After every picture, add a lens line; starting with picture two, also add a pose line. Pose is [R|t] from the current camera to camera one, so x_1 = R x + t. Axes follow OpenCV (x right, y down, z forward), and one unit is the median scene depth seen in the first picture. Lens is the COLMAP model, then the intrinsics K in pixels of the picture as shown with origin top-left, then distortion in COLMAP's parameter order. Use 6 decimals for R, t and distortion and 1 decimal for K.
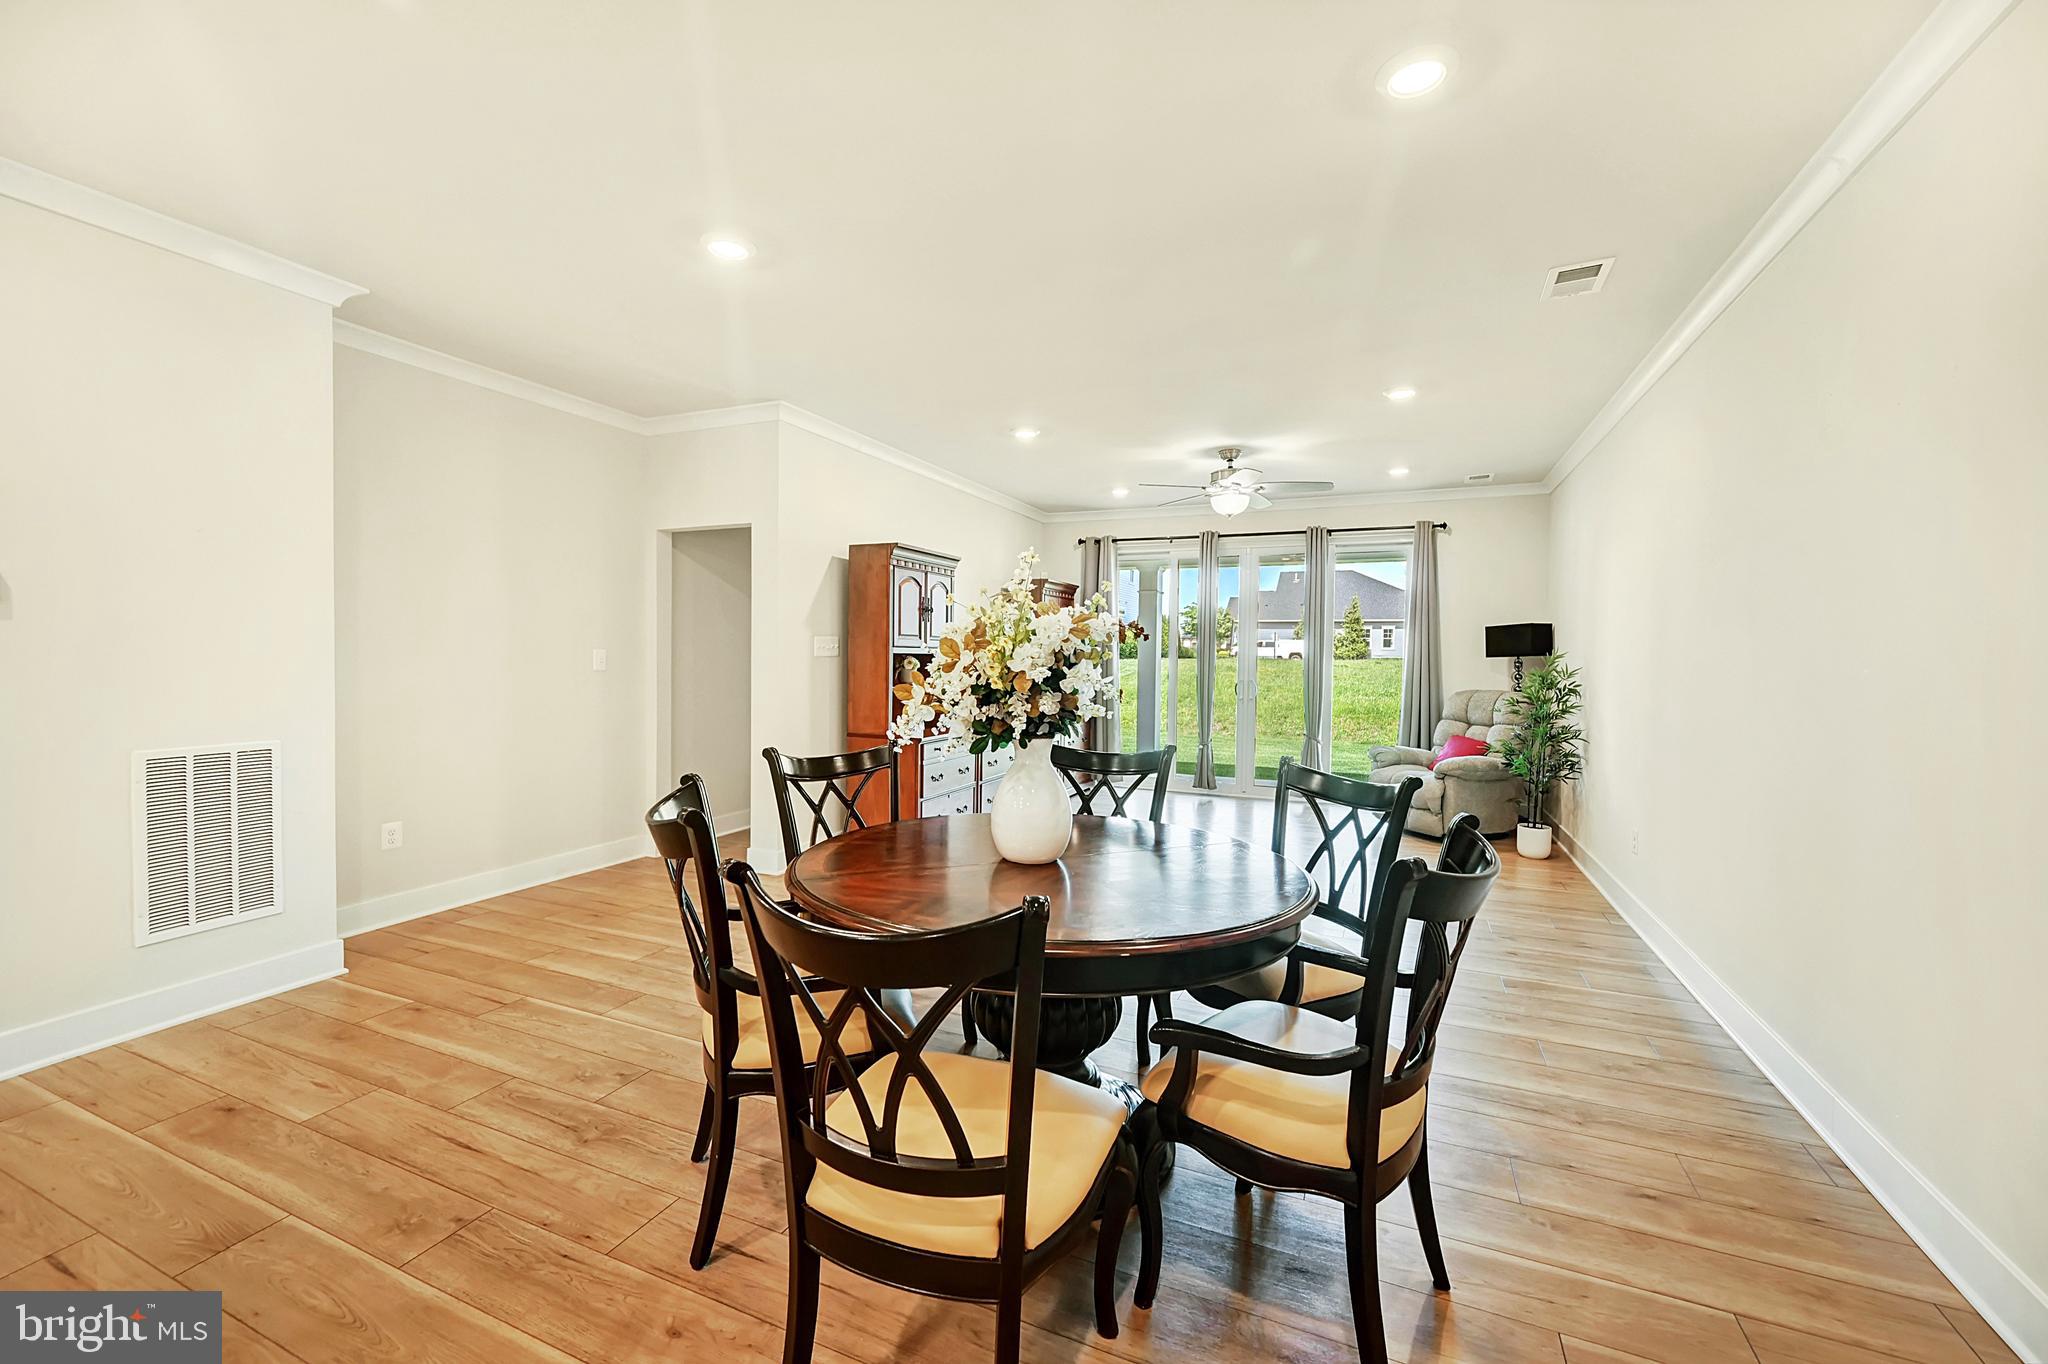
lens RADIAL K [[848.4, 0, 1019.7], [0, 848.4, 665.4], [0, 0, 1]] dist [-0.000653, -0.000732]
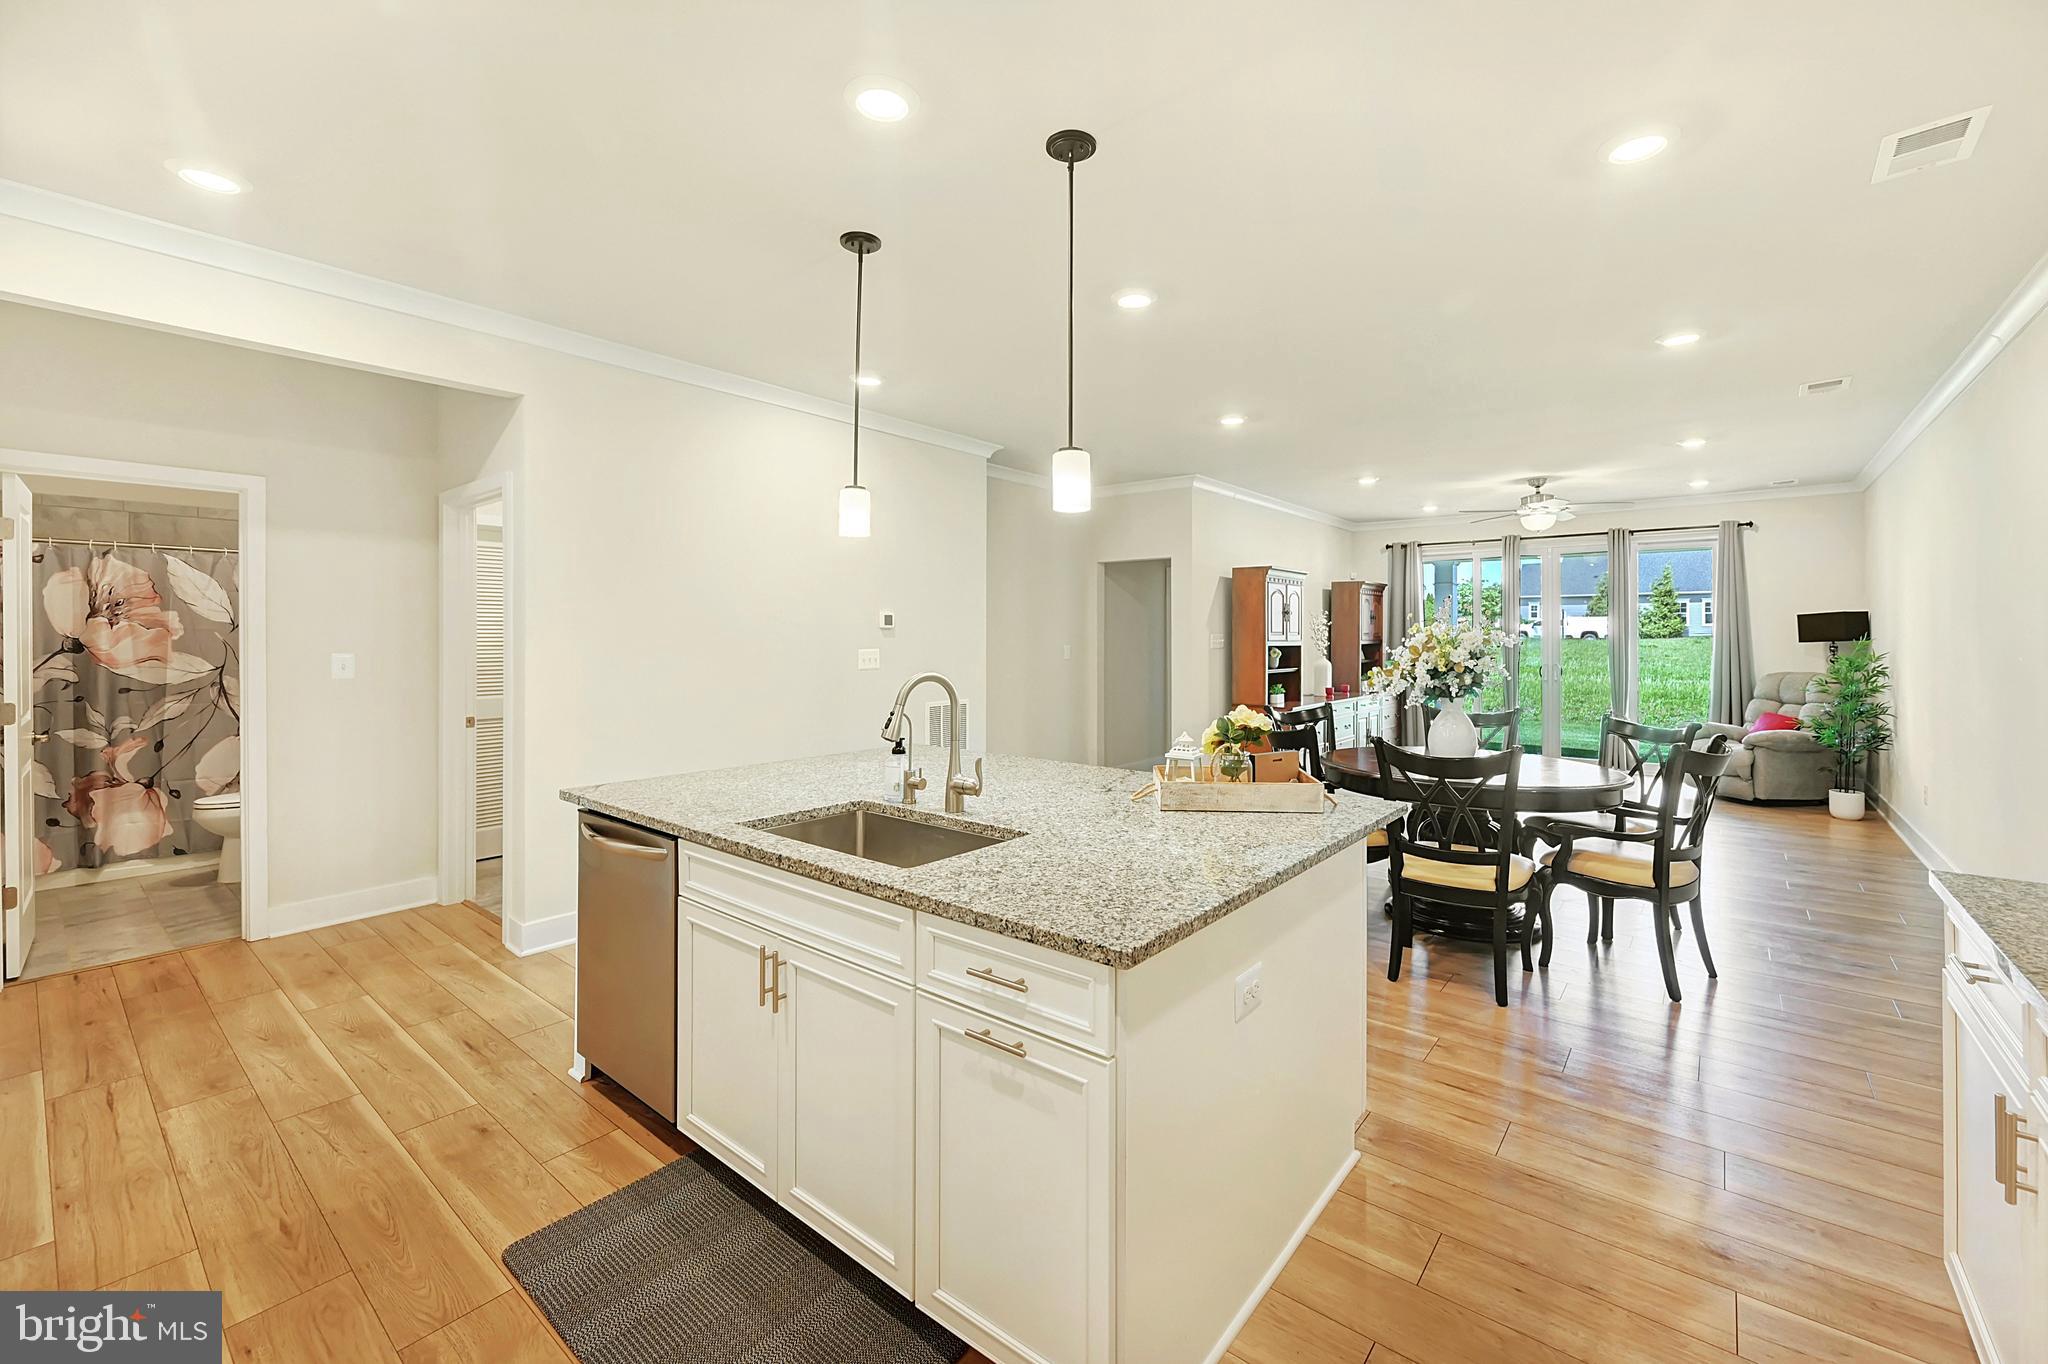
lens RADIAL K [[848.4, 0, 1027.4], [0, 848.4, 621.3], [0, 0, 1]] dist [-0.000653, -0.000732]
pose [[0.963527, -0.017072, -0.267065, -0.144040], [0.008497, 0.999412, -0.033233, -0.010559], [0.267475, 0.029752, 0.963105, -0.391548]]
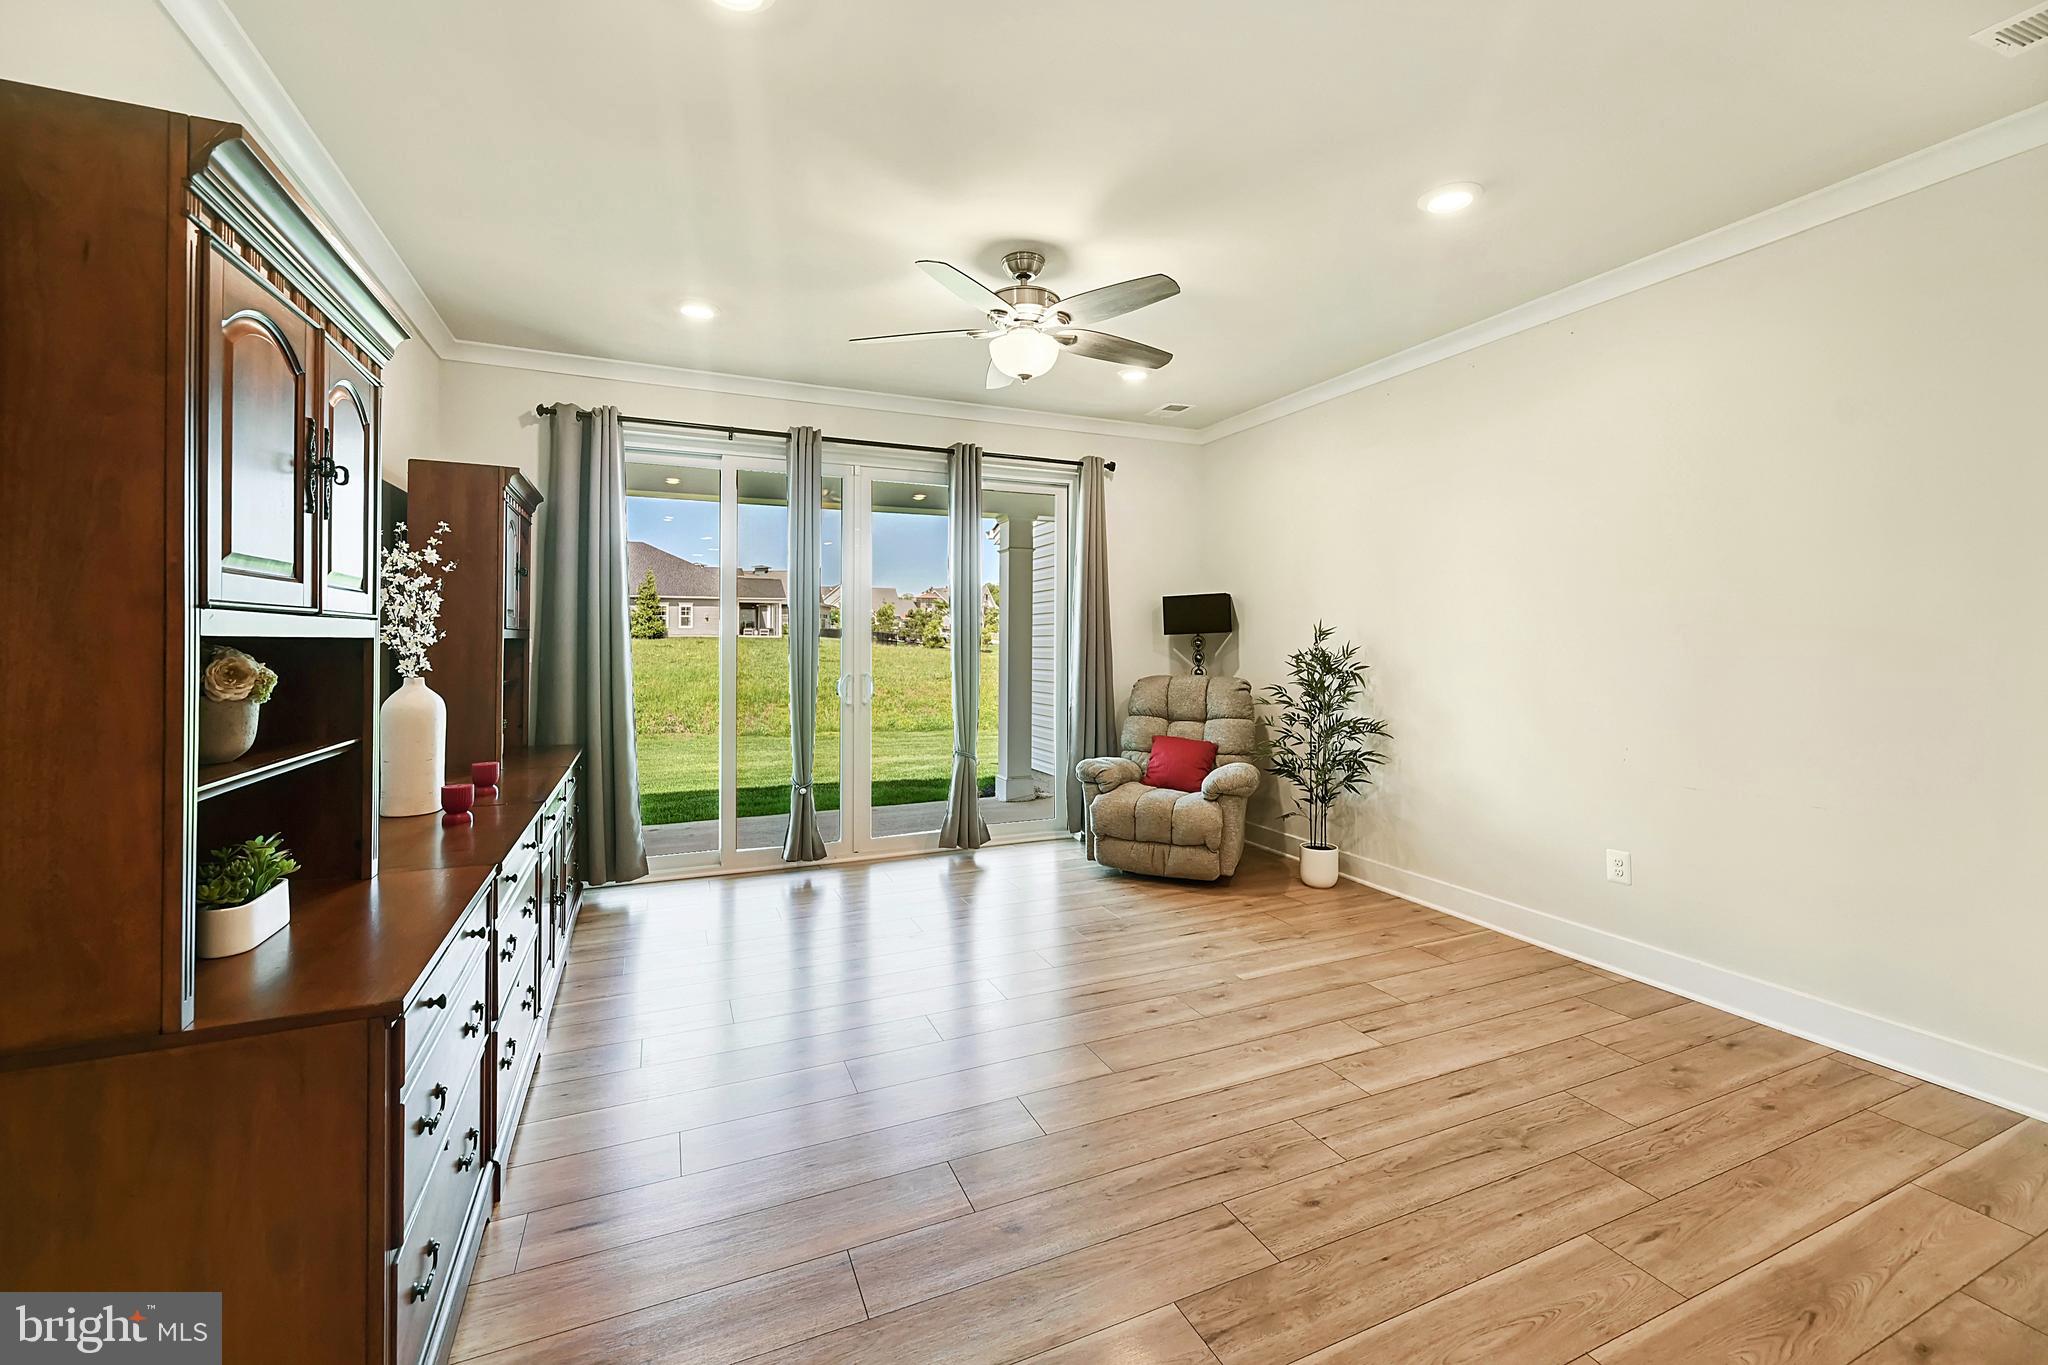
lens RADIAL K [[848.4, 0, 1060.5], [0, 848.4, 631.2], [0, 0, 1]] dist [-0.000653, -0.000732]
pose [[0.660962, -0.005880, 0.750396, -0.151596], [0.017086, 0.999828, -0.007215, -0.010316], [-0.750225, 0.017590, 0.660949, 0.641008]]
